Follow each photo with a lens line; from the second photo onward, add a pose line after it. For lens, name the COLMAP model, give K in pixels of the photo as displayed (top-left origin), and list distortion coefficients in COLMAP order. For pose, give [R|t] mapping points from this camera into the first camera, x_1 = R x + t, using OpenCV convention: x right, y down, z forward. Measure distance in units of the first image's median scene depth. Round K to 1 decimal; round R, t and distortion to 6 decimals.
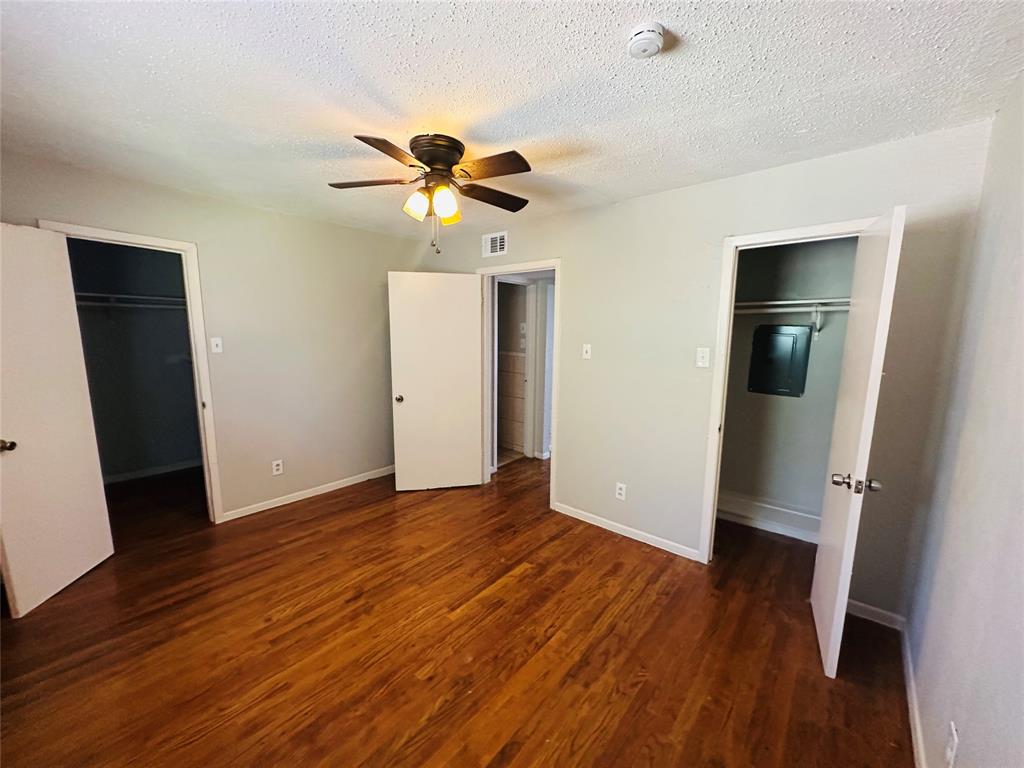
lens RADIAL K [[409.0, 0, 510.7], [0, 409.0, 387.6], [0, 0, 1]] dist [-0.004782, 0.000903]
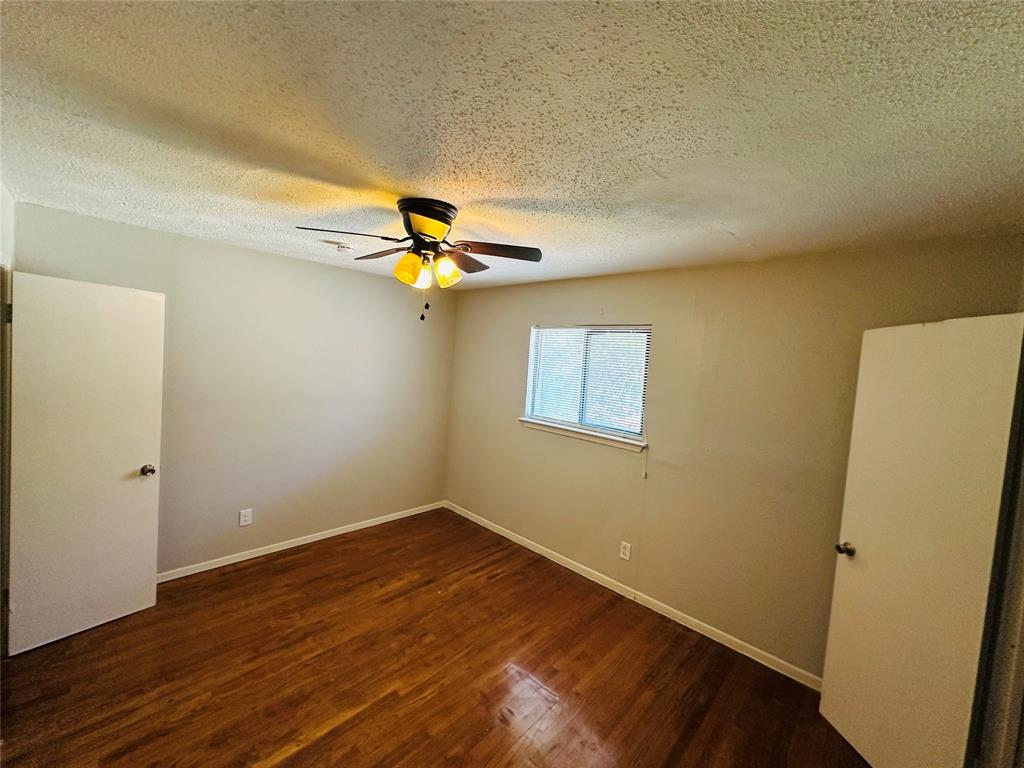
lens RADIAL K [[409.0, 0, 513.4], [0, 409.0, 381.0], [0, 0, 1]] dist [-0.004782, 0.000903]
pose [[-0.995267, -0.083544, 0.049647, -0.435128], [-0.071483, 0.975426, 0.208409, -0.403623], [-0.065838, 0.203874, -0.976781, 1.902971]]
